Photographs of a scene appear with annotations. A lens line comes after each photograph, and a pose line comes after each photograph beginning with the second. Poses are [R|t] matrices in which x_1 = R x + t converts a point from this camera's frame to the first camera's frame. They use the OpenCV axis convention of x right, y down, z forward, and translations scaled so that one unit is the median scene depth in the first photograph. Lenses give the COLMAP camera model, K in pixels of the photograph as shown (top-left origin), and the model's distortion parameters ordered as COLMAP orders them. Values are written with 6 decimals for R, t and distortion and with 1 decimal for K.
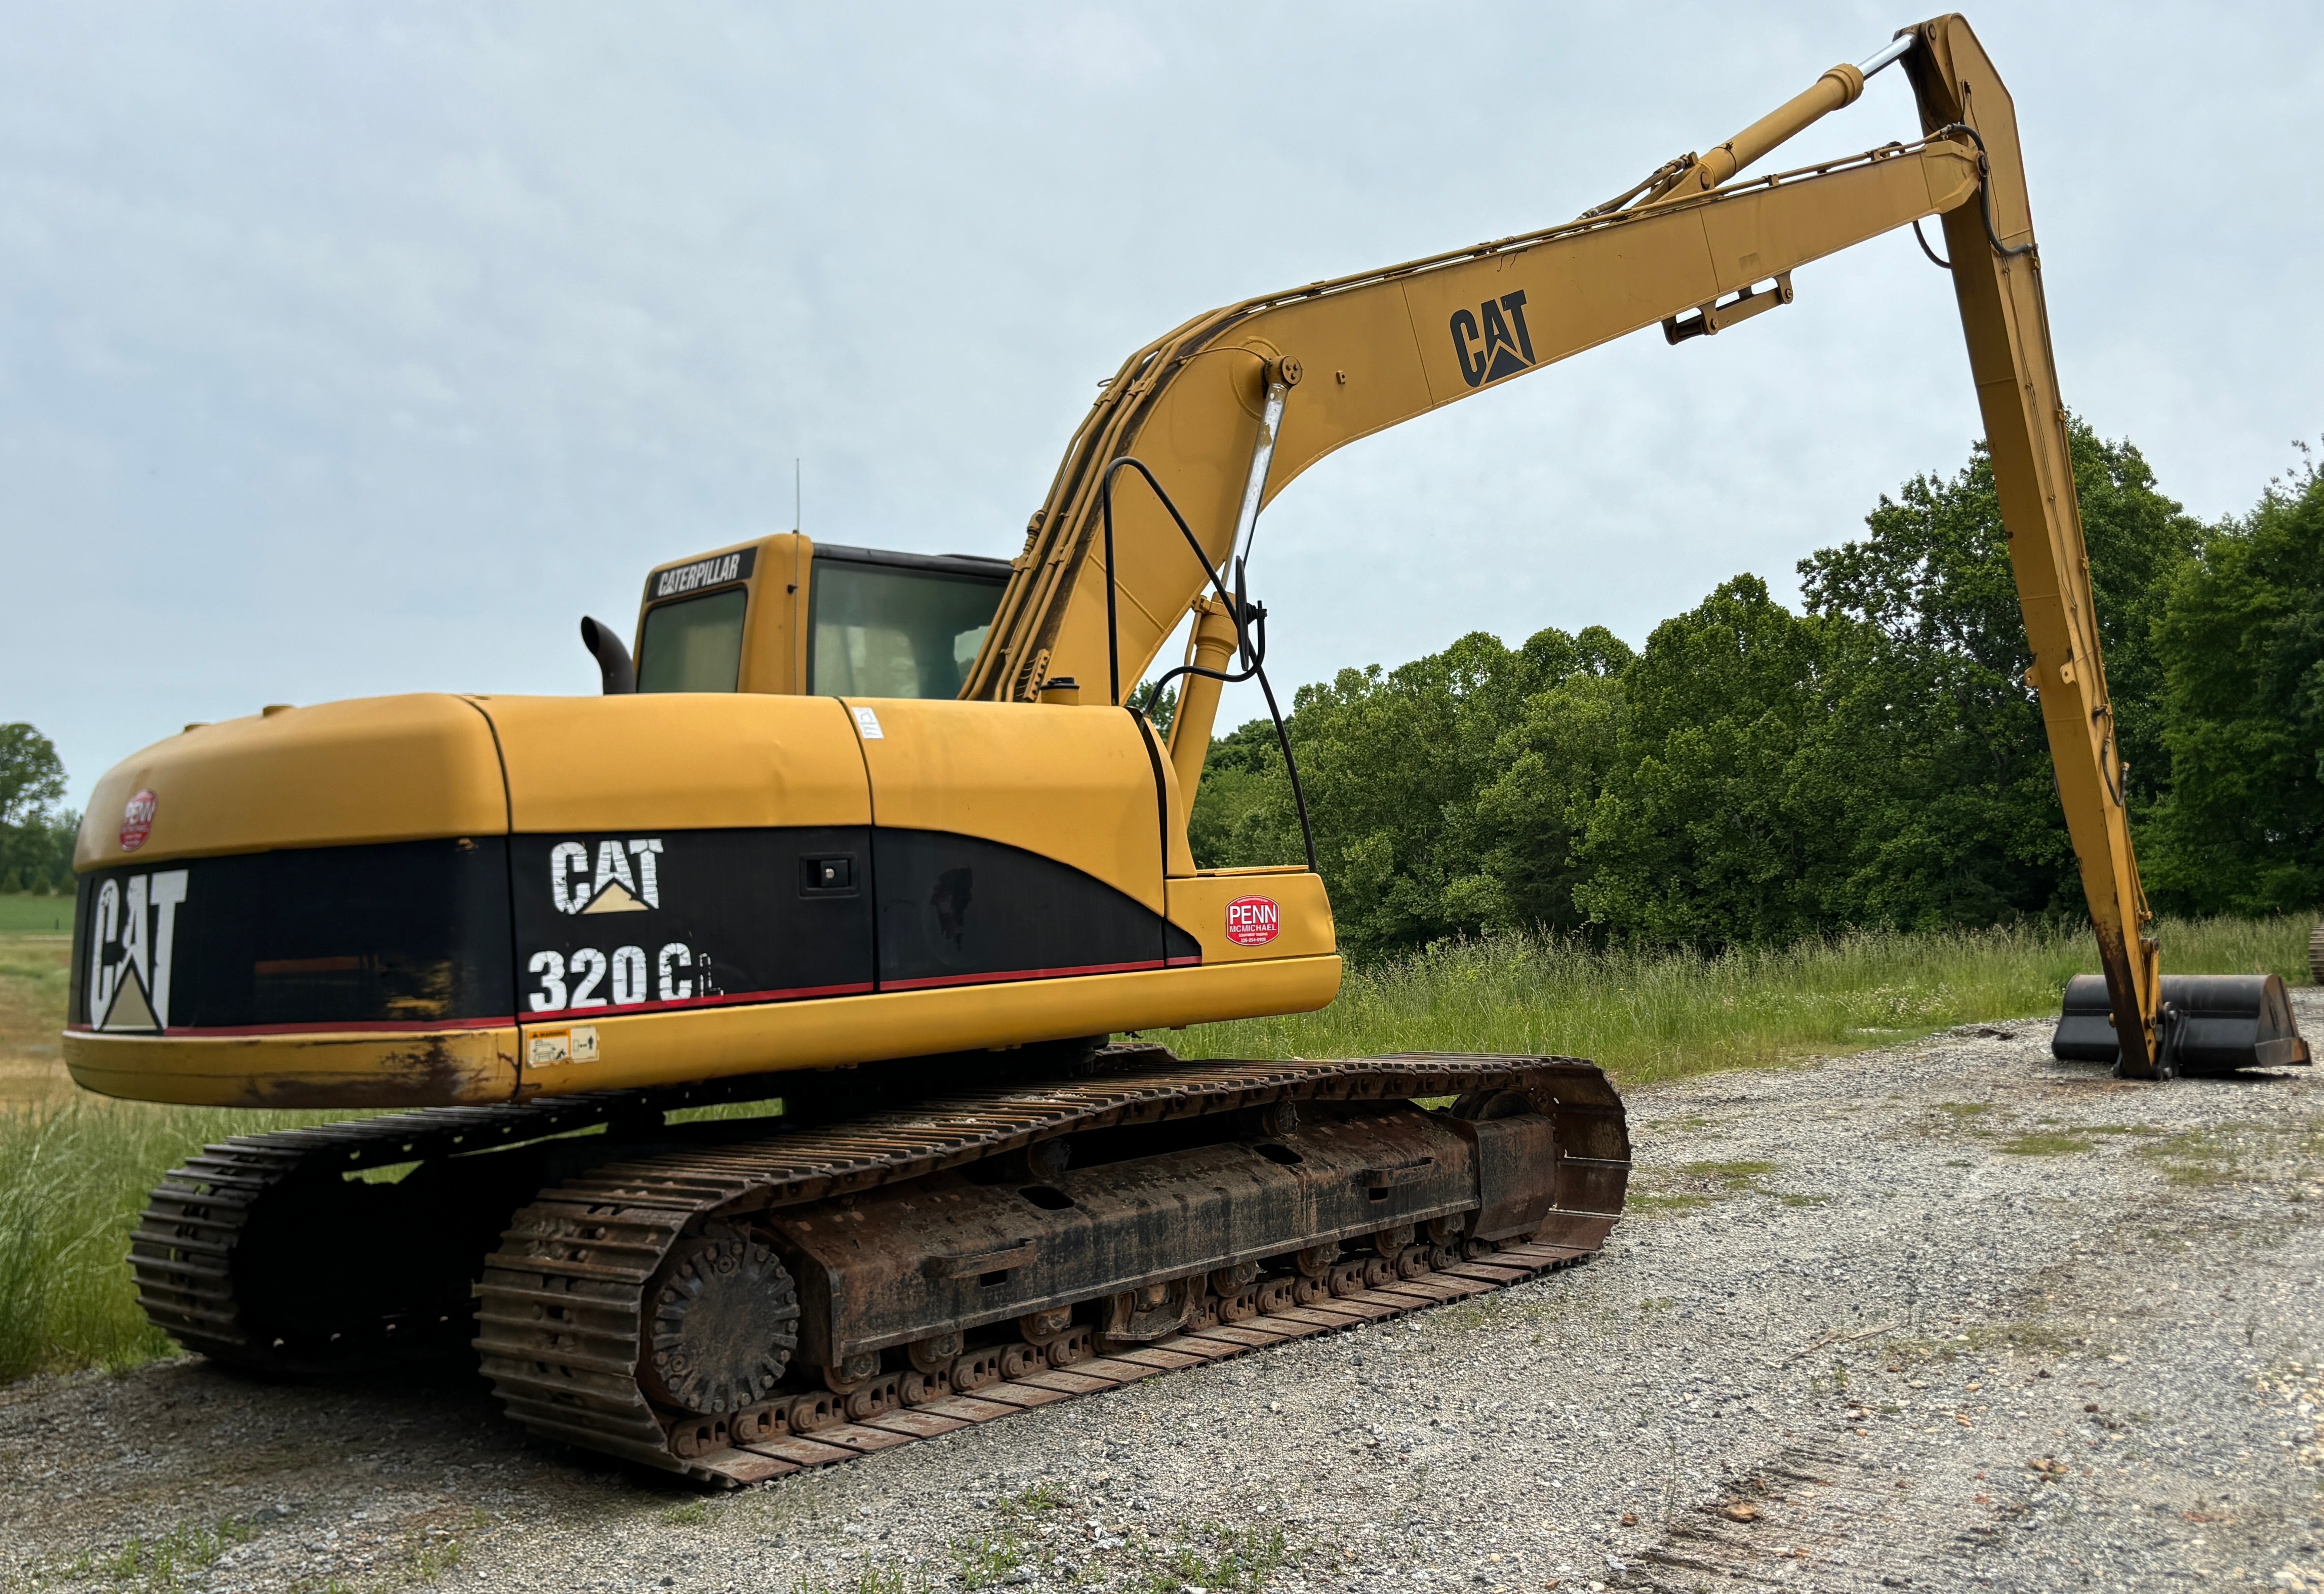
lens RADIAL K [[2248.0, 0, 1460.0], [0, 2248.0, 752.8], [0, 0, 1]] dist [0.004586, -0.009344]
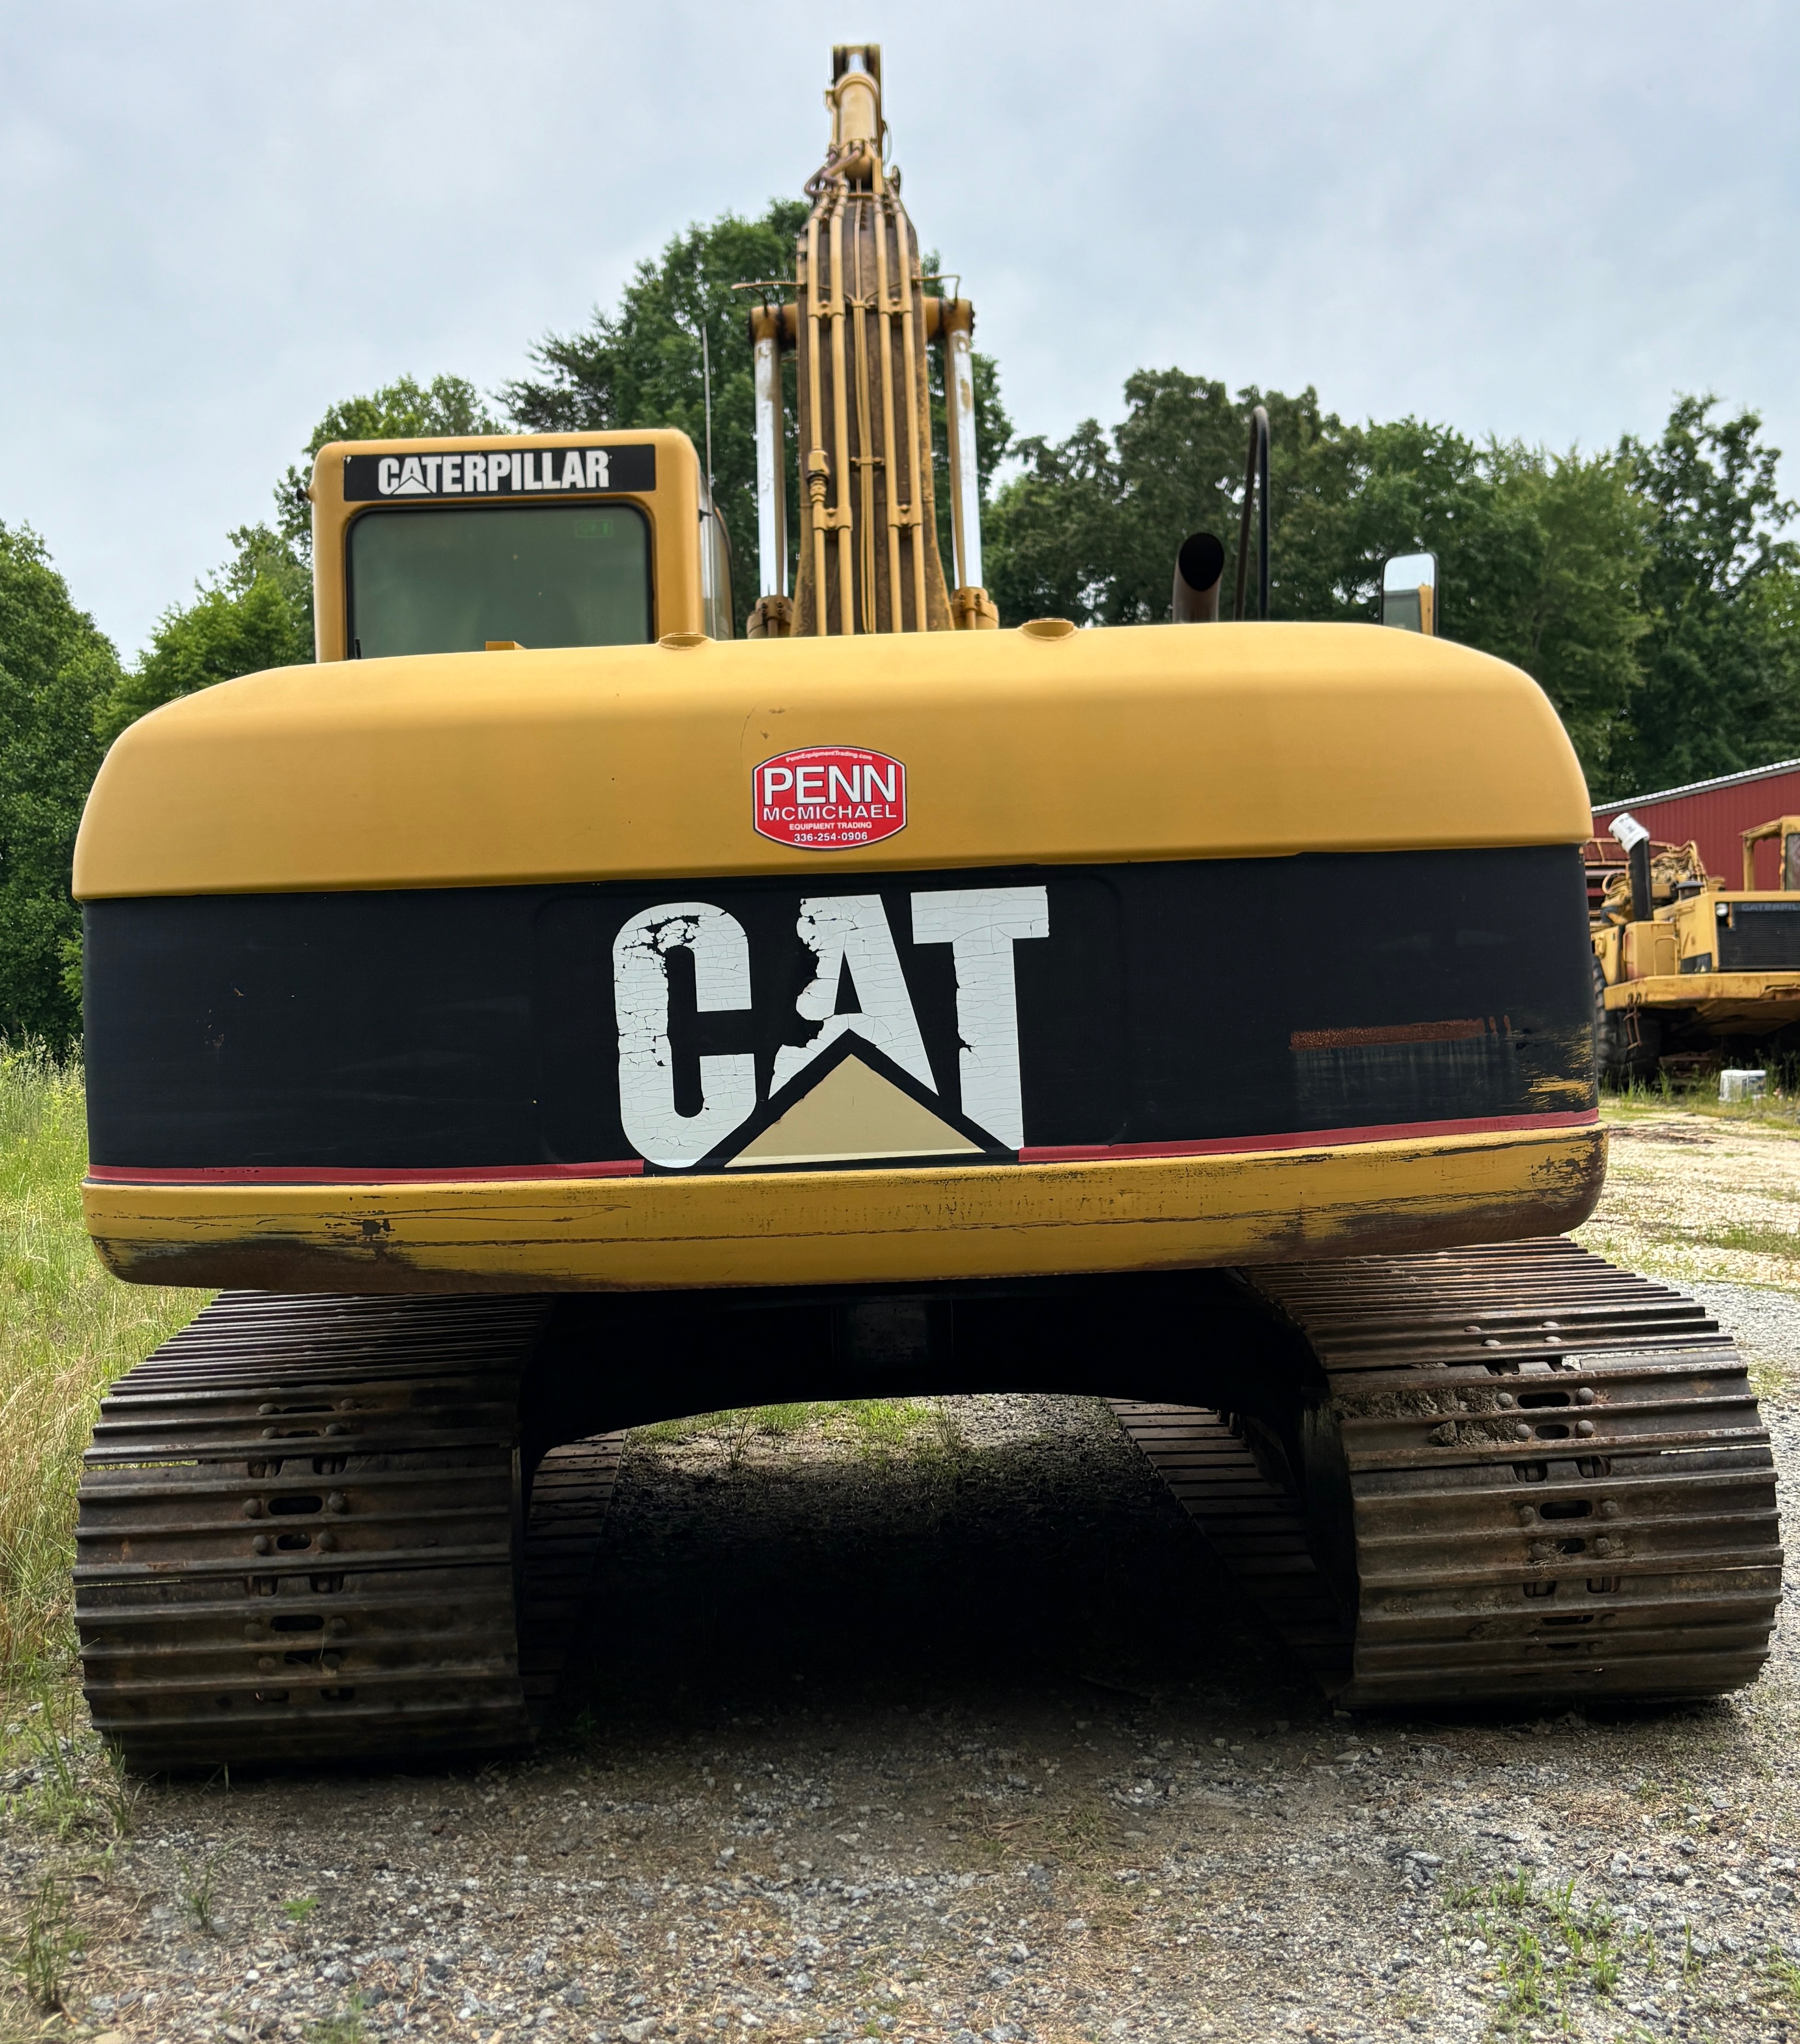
lens RADIAL K [[2373.6, 0, 900.0], [0, 2373.6, 1022.0], [0, 0, 1]] dist [0.008785, -0.000597]
pose [[0.729278, -0.006615, 0.684186, -1.069540], [-0.038044, 0.998014, 0.050200, 0.061513], [-0.683159, -0.062639, 0.727578, 0.594604]]
